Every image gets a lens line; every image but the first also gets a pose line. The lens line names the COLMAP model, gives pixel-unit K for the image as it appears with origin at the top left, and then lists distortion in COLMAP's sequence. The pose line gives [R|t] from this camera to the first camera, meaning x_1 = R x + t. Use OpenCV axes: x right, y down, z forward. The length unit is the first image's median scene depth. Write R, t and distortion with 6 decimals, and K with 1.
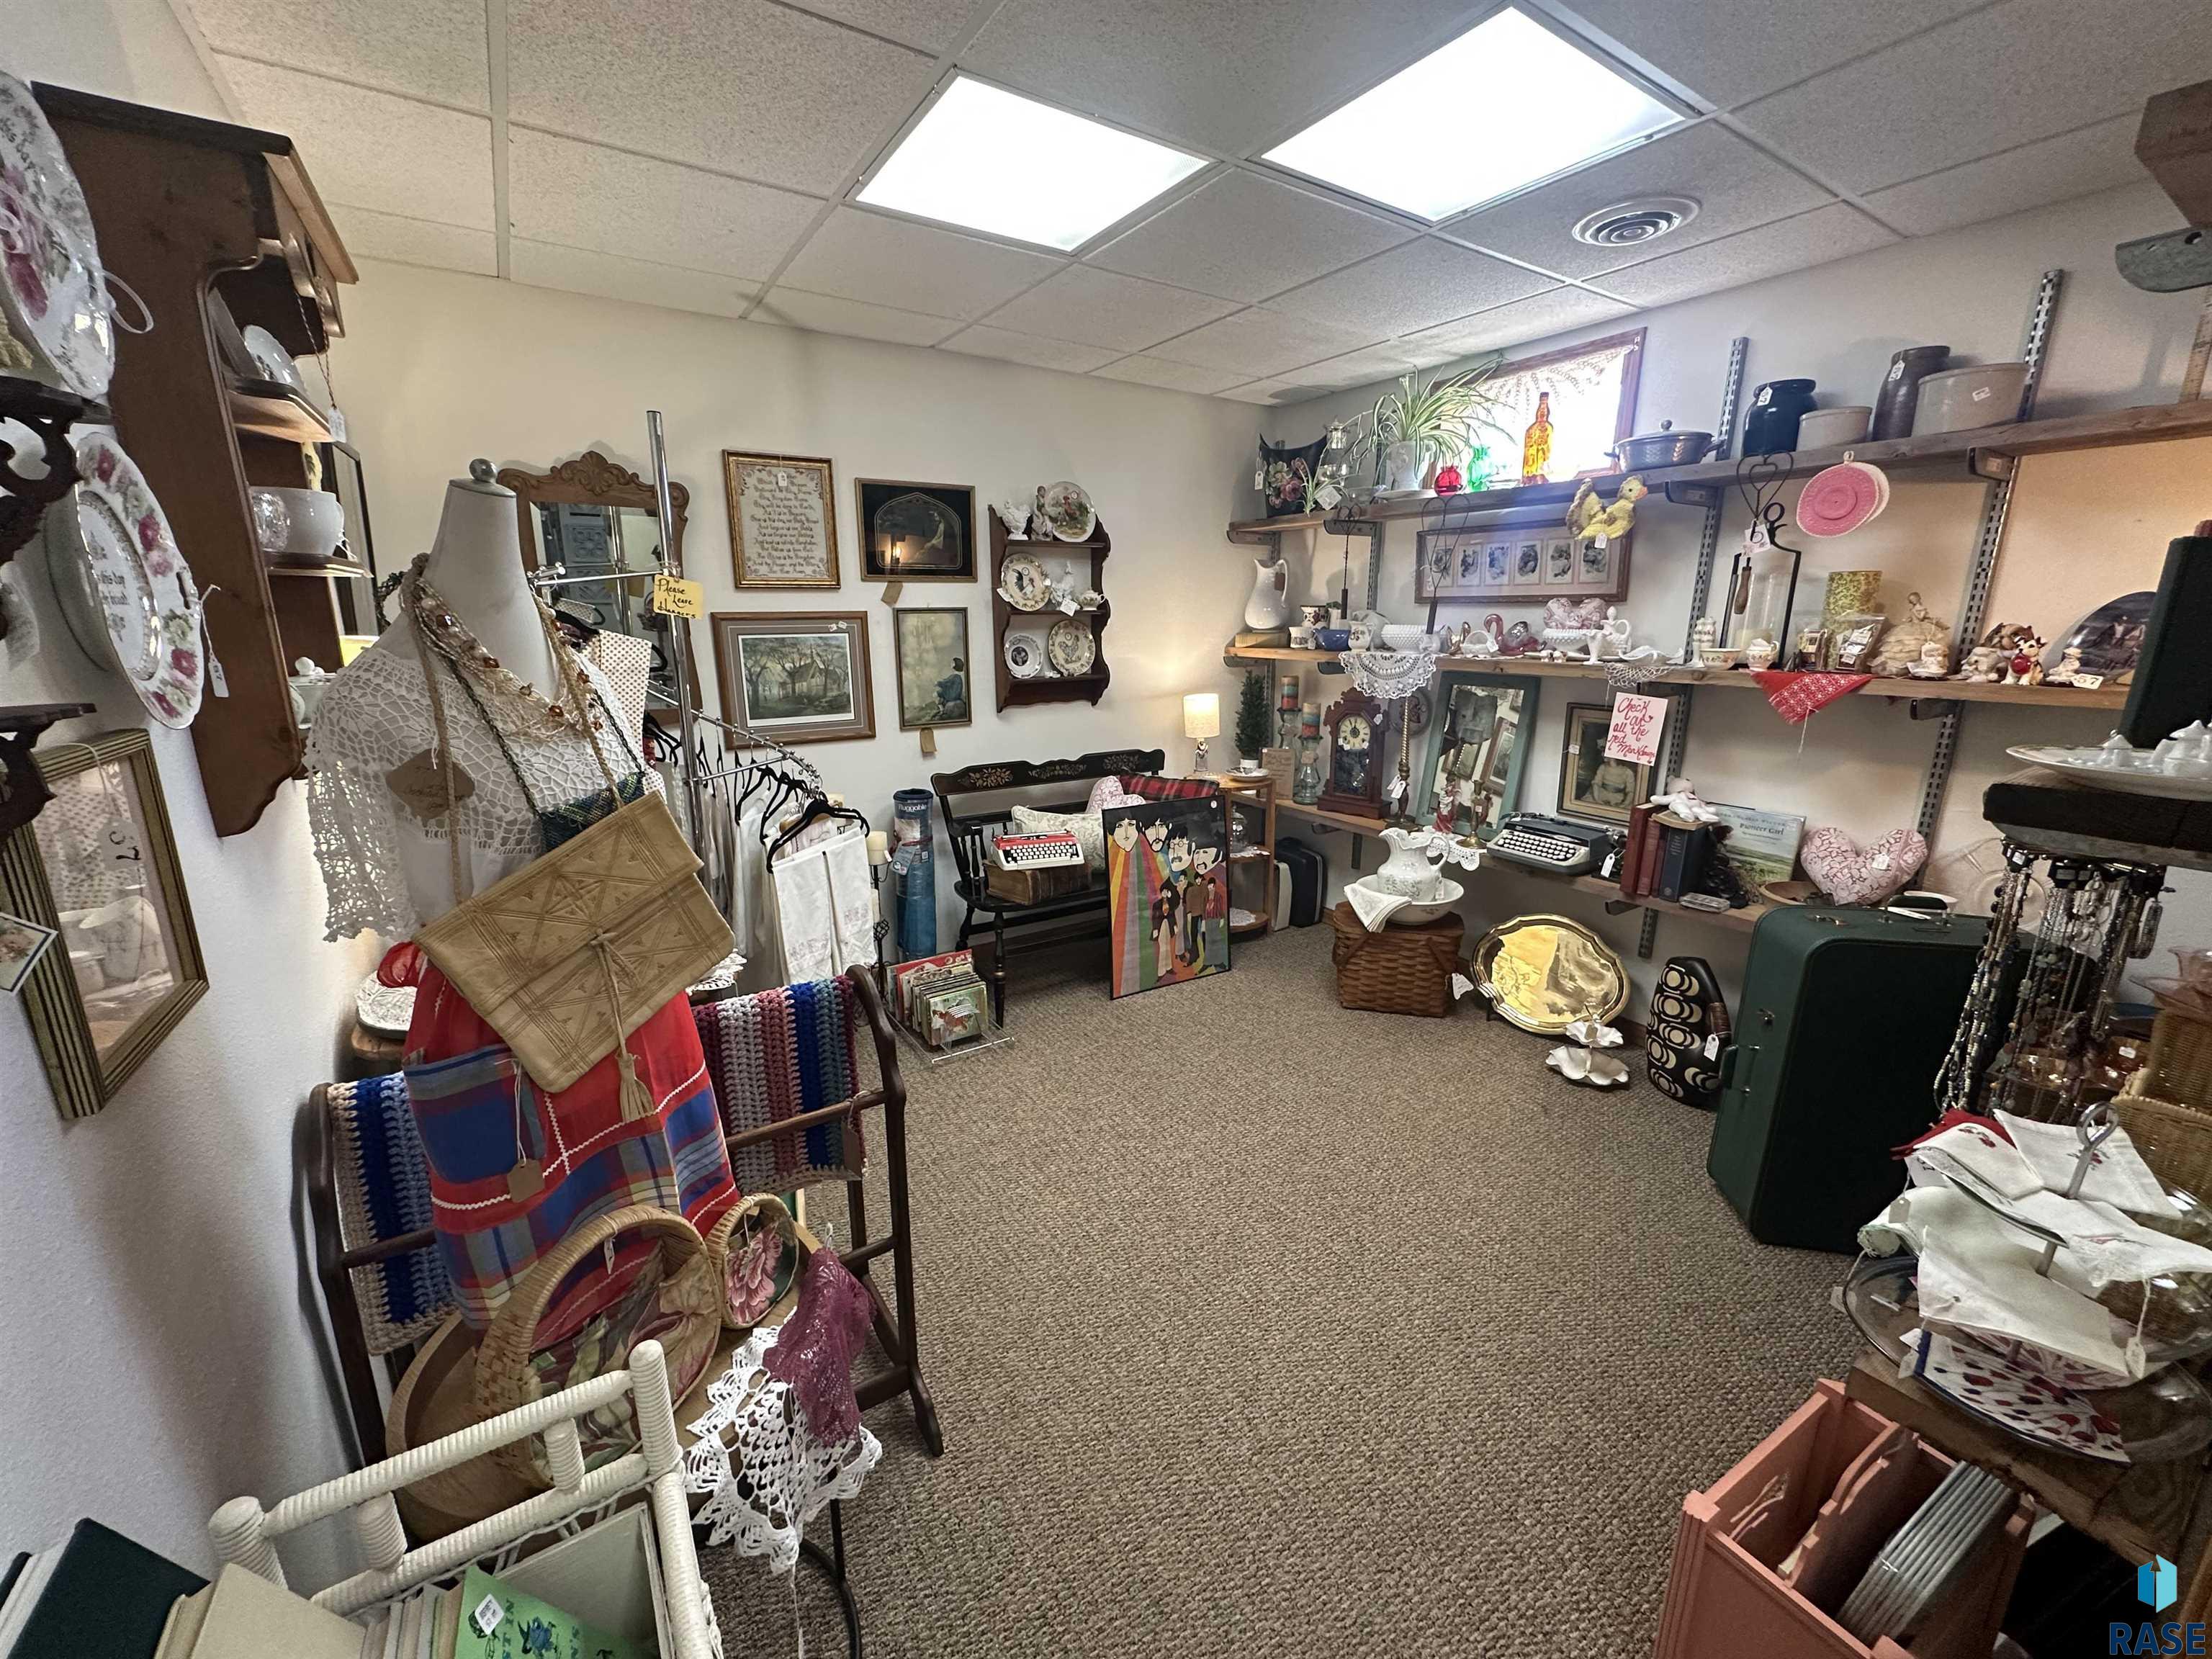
lens RADIAL K [[881.7, 0, 1104.9], [0, 881.7, 825.8], [0, 0, 1]] dist [-0.007896, 0.002105]
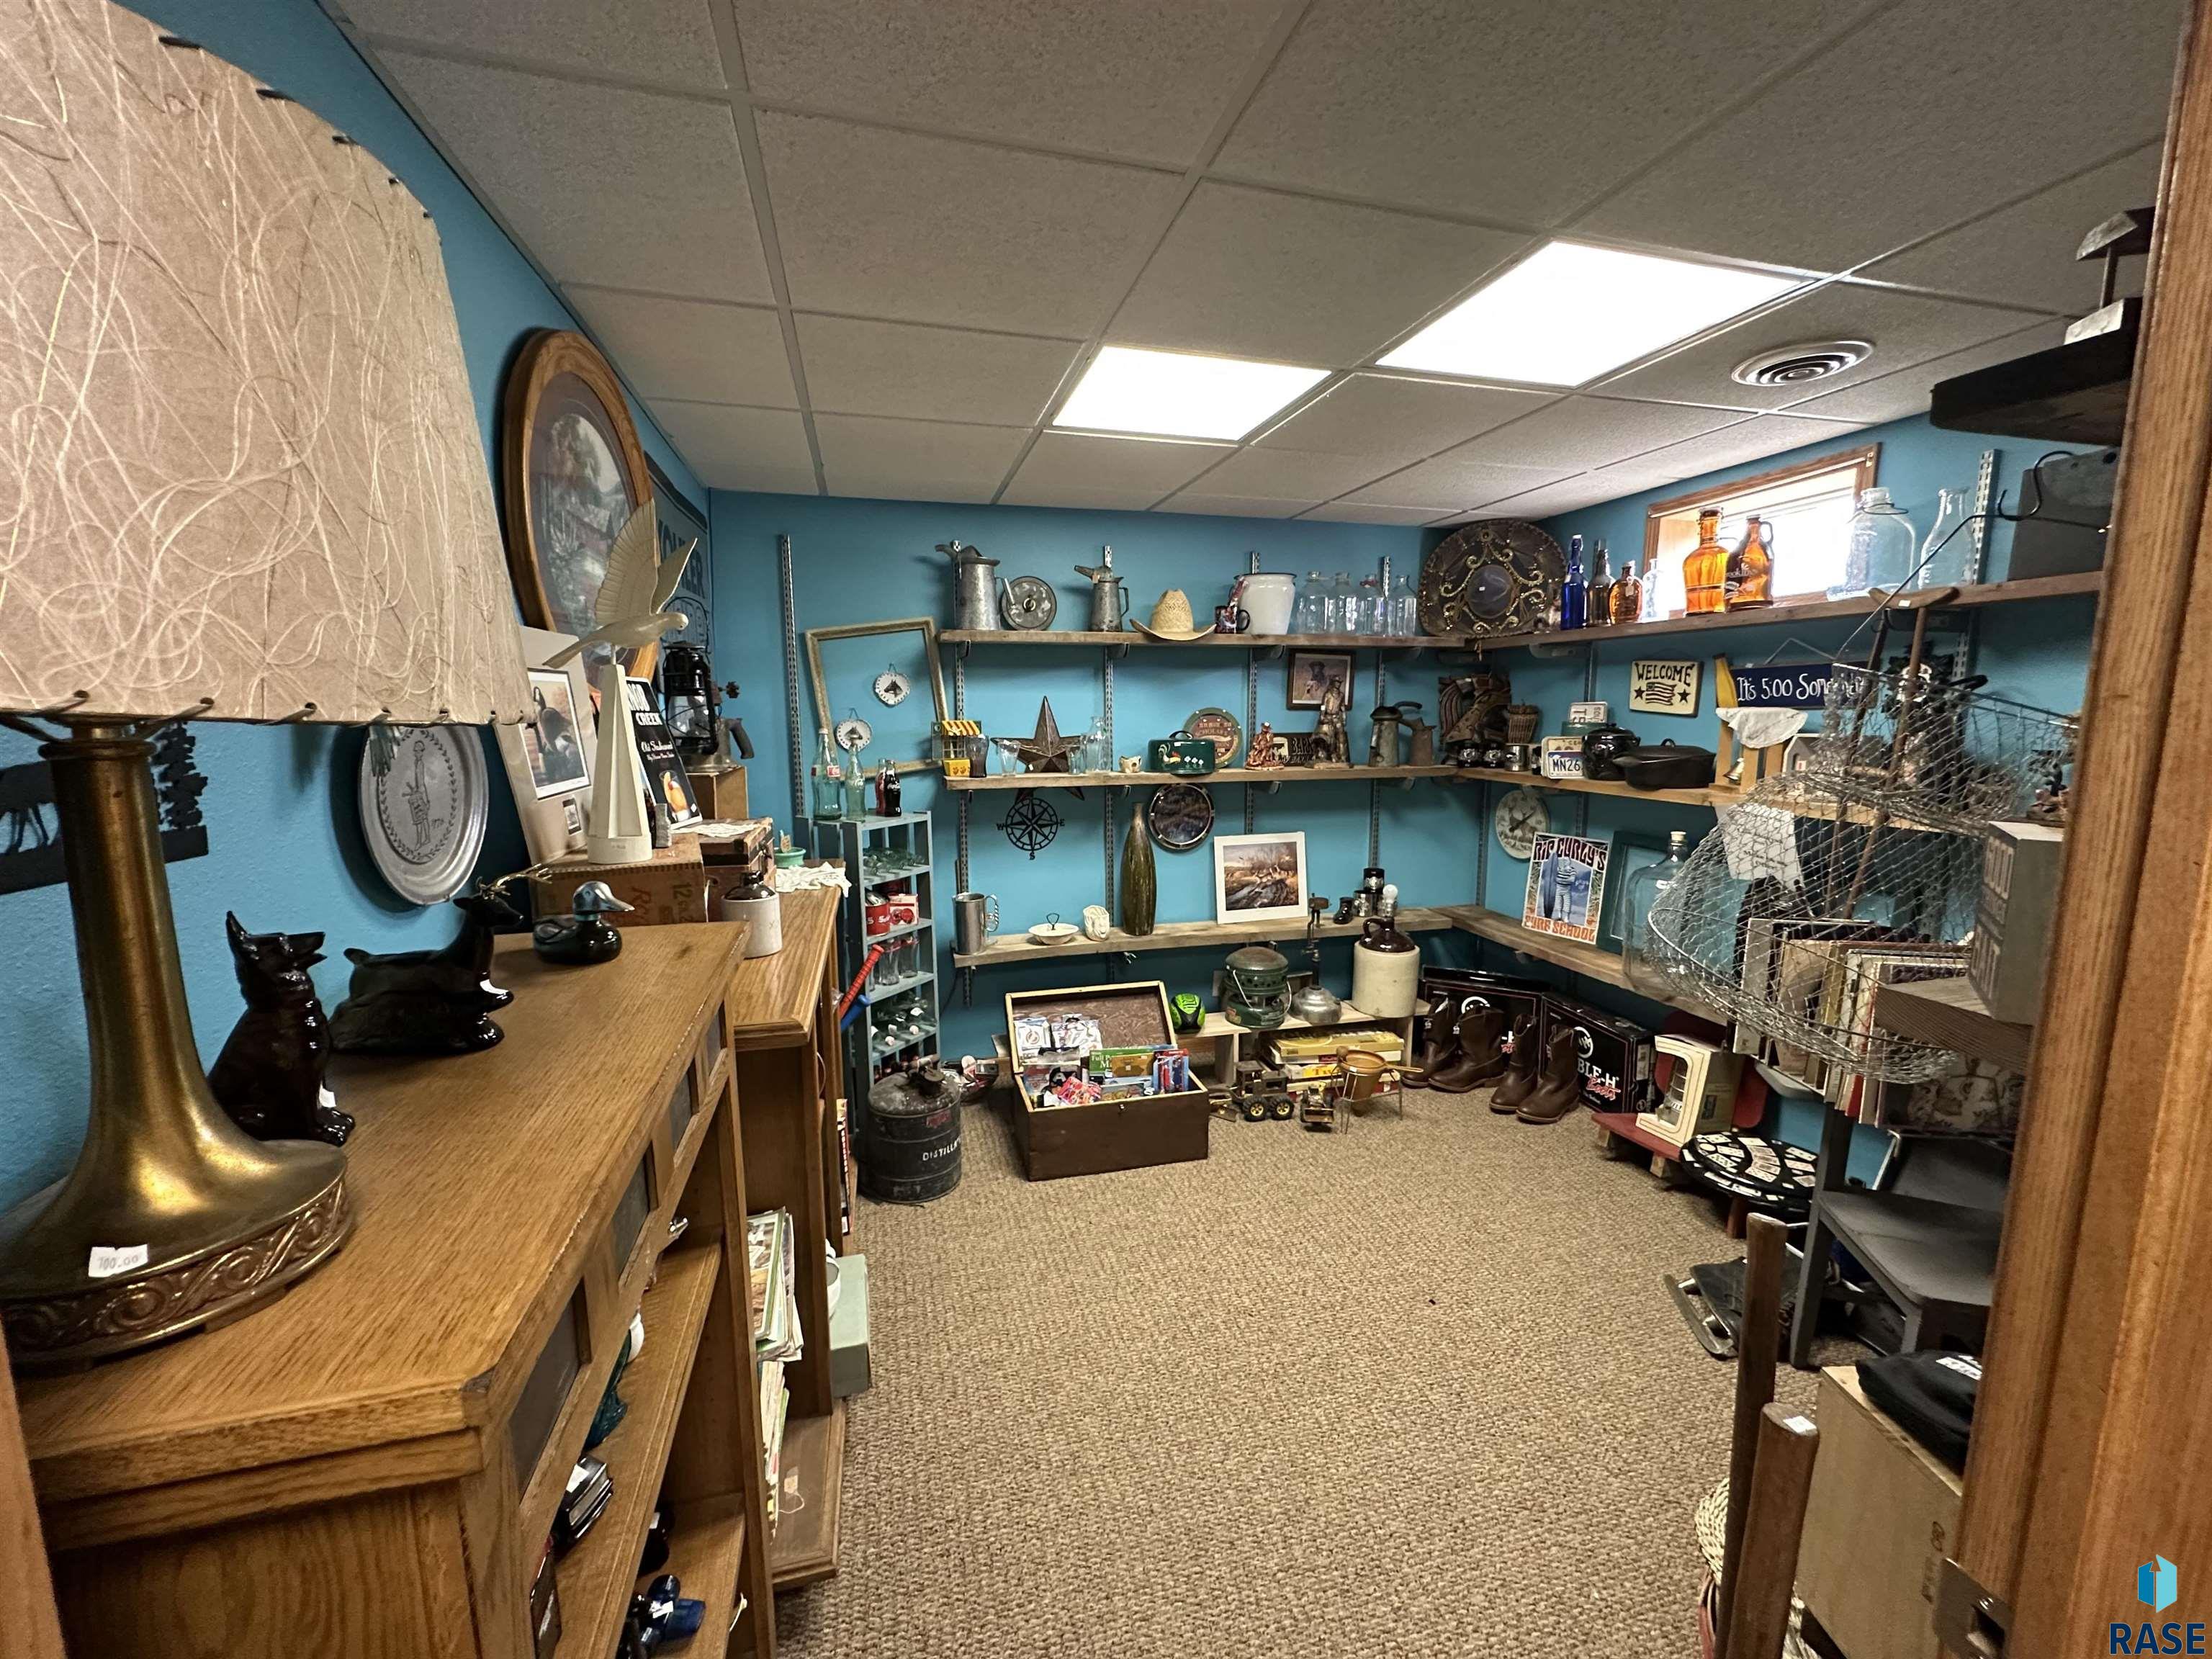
lens RADIAL K [[881.7, 0, 1109.7], [0, 881.7, 831.0], [0, 0, 1]] dist [-0.007896, 0.002105]
pose [[0.949701, 0.041666, -0.310375, 0.208353], [-0.071792, 0.993681, -0.086277, -0.036821], [0.304819, 0.104220, 0.946691, -0.103510]]
